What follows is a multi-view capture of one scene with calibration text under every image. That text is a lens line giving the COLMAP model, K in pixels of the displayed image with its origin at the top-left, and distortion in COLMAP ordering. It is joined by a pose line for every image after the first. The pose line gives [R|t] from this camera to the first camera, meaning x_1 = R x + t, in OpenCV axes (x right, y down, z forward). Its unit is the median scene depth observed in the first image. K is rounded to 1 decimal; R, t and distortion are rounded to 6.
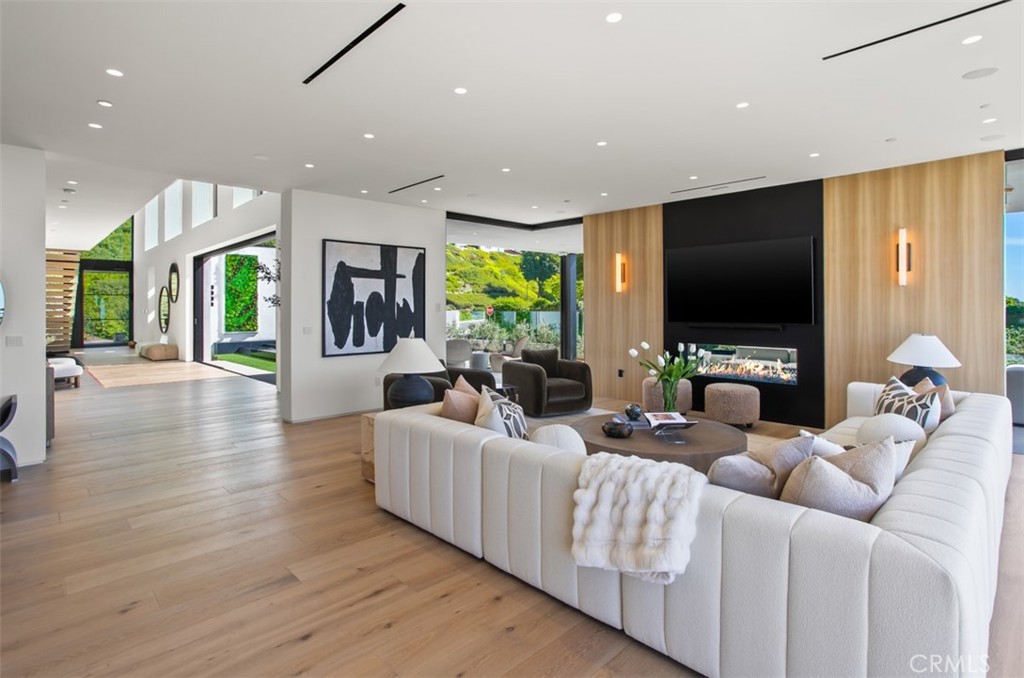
lens RADIAL K [[512.1, 0, 442.8], [0, 512.1, 306.5], [0, 0, 1]] dist [-0.002189, -0.000458]
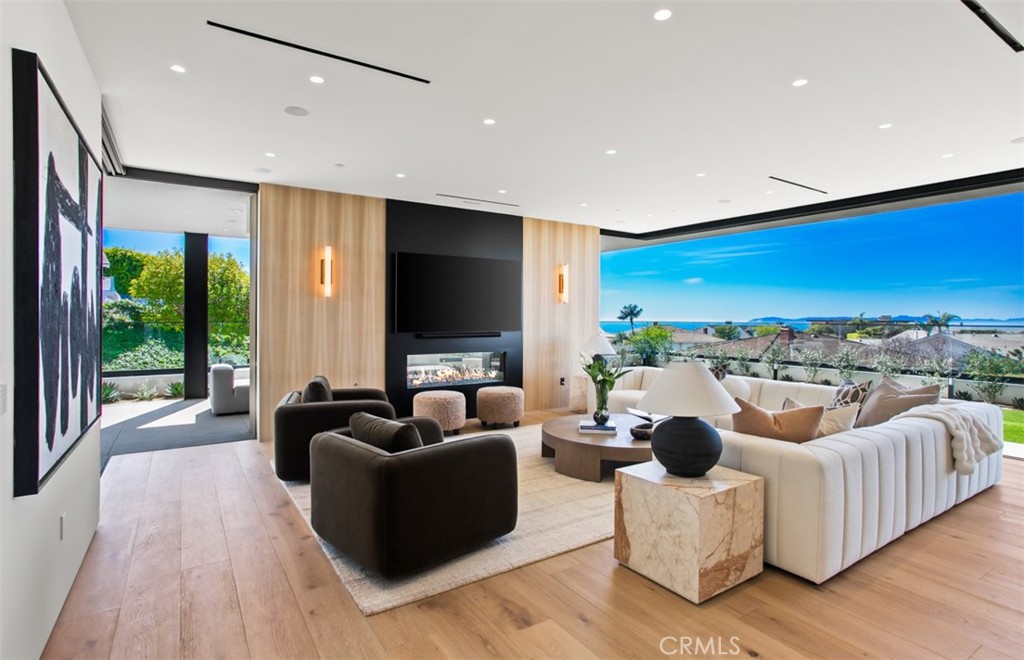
lens RADIAL K [[512.1, 0, 554.1], [0, 512.1, 322.3], [0, 0, 1]] dist [-0.021558, 0.000417]
pose [[0.094343, -0.008742, 0.995501, -0.600474], [-0.004348, 0.999948, 0.009193, 0.004113], [-0.995530, -0.005196, 0.094300, 0.890282]]
